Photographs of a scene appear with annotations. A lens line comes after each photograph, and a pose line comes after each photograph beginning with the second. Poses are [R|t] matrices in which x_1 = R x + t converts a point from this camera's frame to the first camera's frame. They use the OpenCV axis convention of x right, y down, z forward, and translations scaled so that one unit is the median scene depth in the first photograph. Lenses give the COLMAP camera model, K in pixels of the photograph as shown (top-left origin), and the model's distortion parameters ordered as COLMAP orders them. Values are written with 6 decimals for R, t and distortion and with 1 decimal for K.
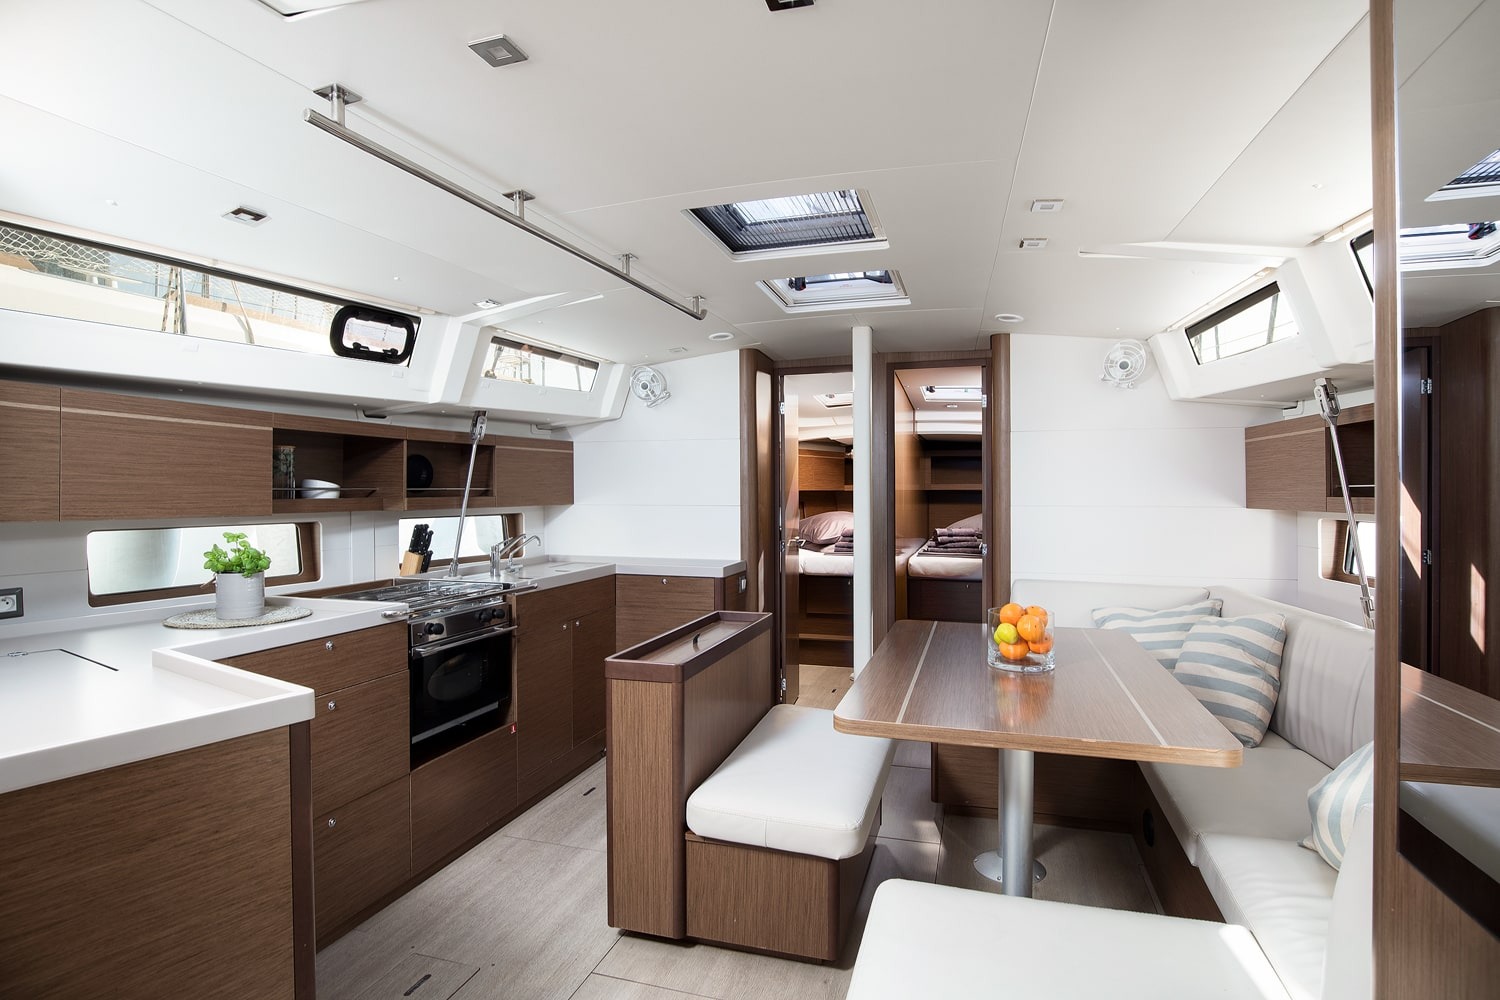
lens RADIAL K [[747.2, 0, 764.2], [0, 747.2, 497.6], [0, 0, 1]] dist [-0.018080, 0.001779]
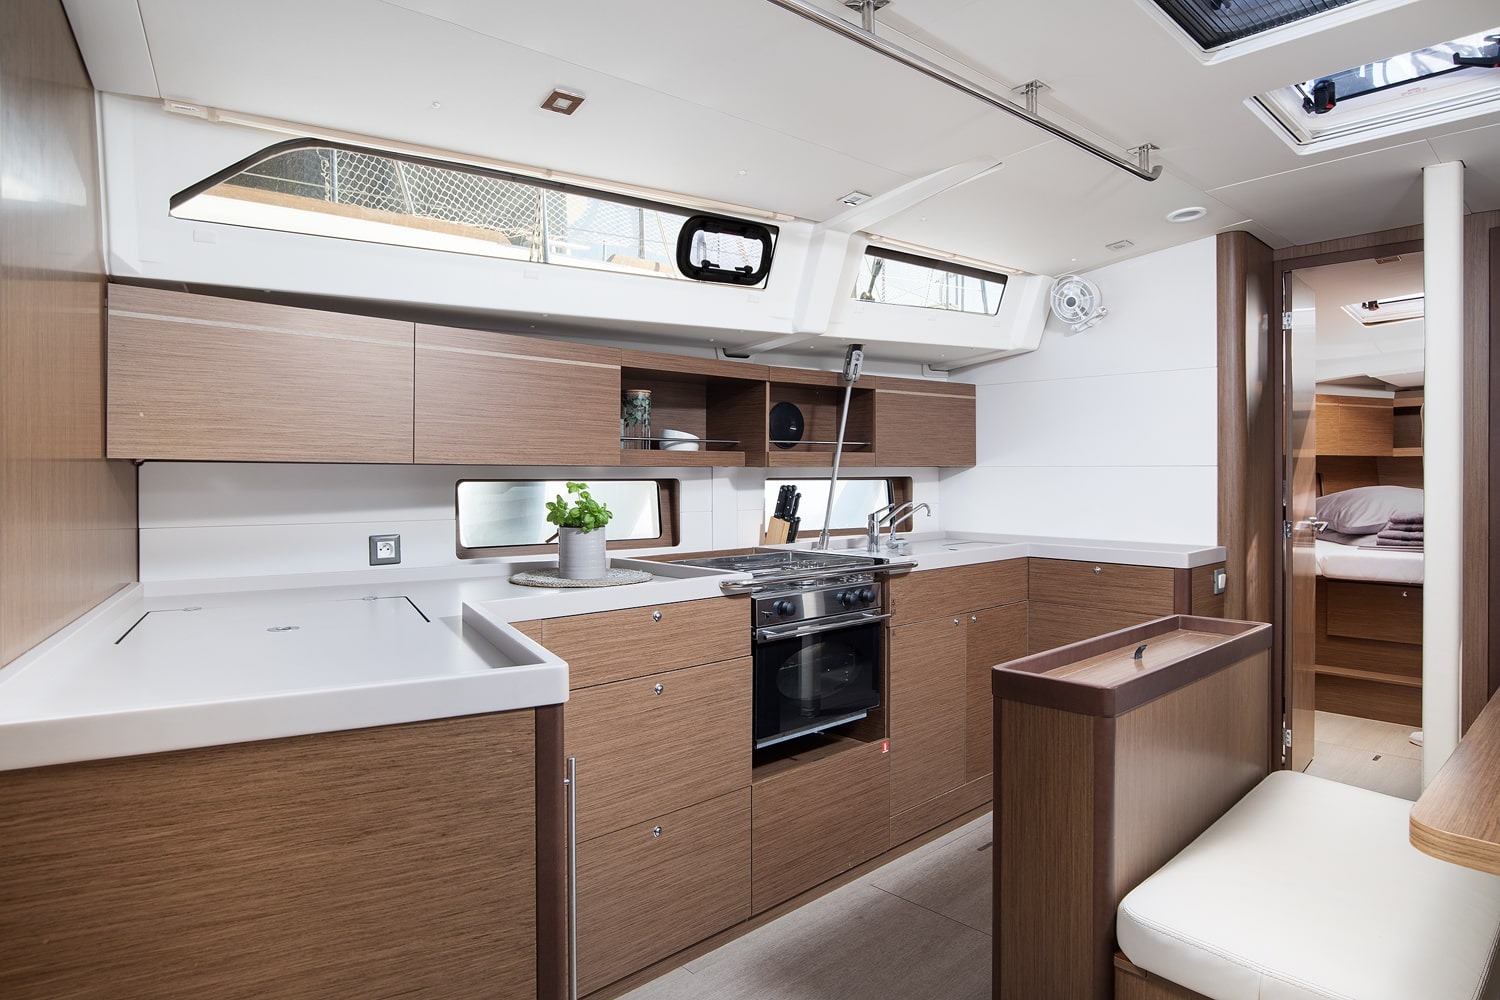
lens RADIAL K [[874.4, 0, 774.3], [0, 874.4, 486.3], [0, 0, 1]] dist [-0.012126, -0.001168]
pose [[0.875873, 0.006168, -0.482503, -0.003204], [-0.003377, 0.999972, 0.006653, 0.033345], [0.482530, -0.004198, 0.875869, 0.148590]]
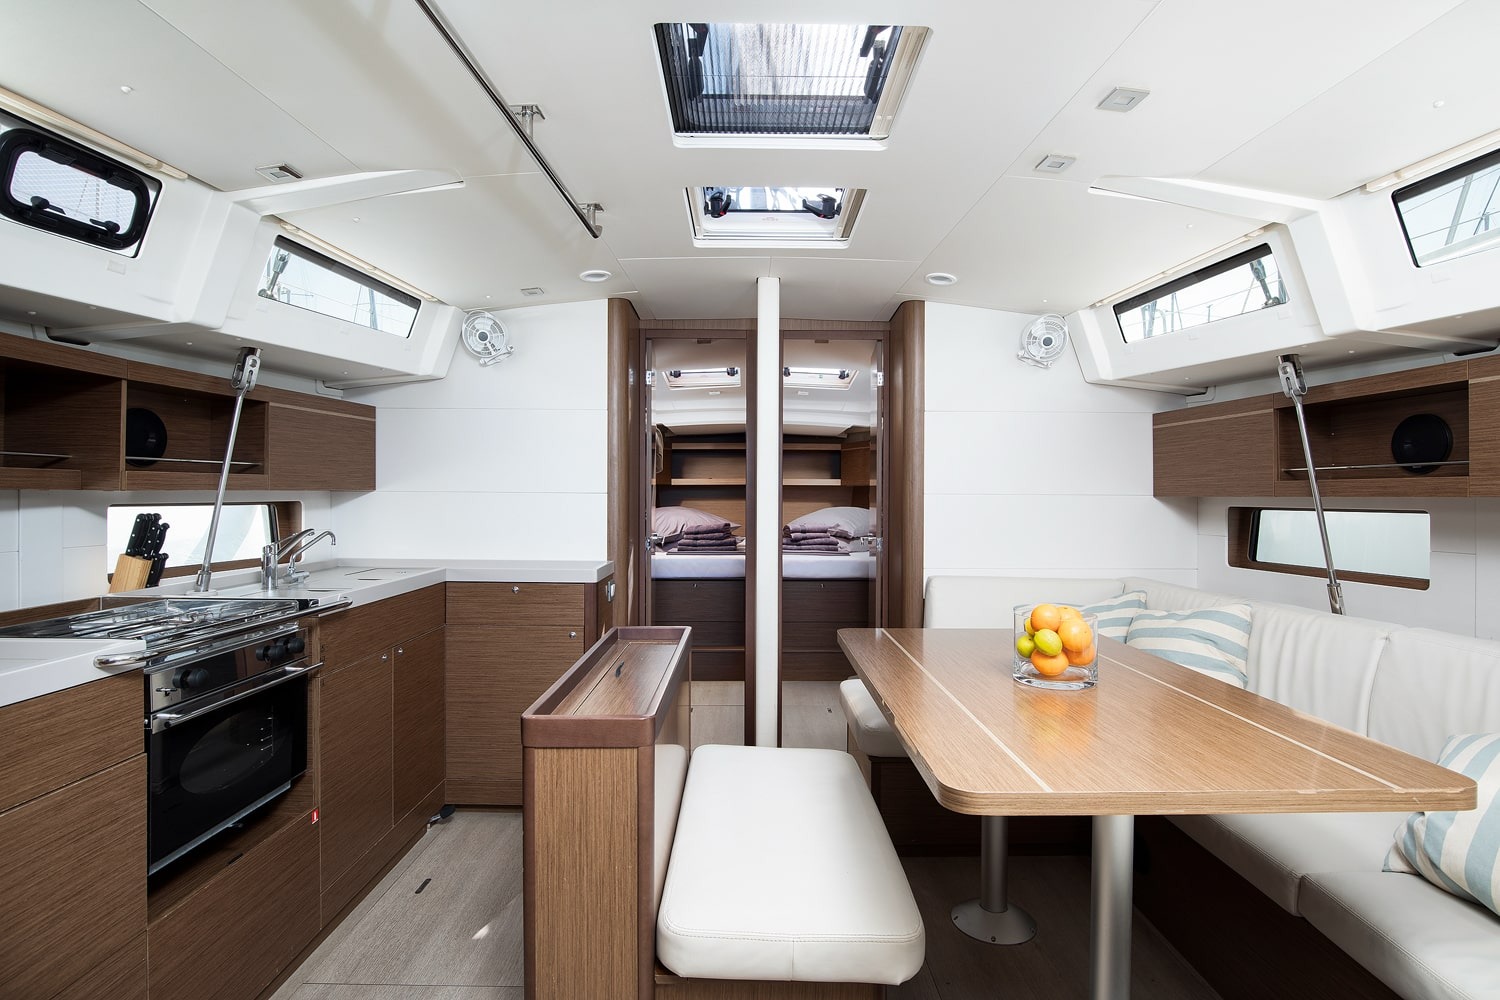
lens RADIAL K [[745.3, 0, 750.5], [0, 745.3, 497.2], [0, 0, 1]] dist [-0.035271, 0.010650]
pose [[0.957838, 0.005610, 0.287254, -0.148378], [-0.004230, 0.999976, -0.005424, 0.024898], [-0.287277, 0.003980, 0.957839, 0.247366]]
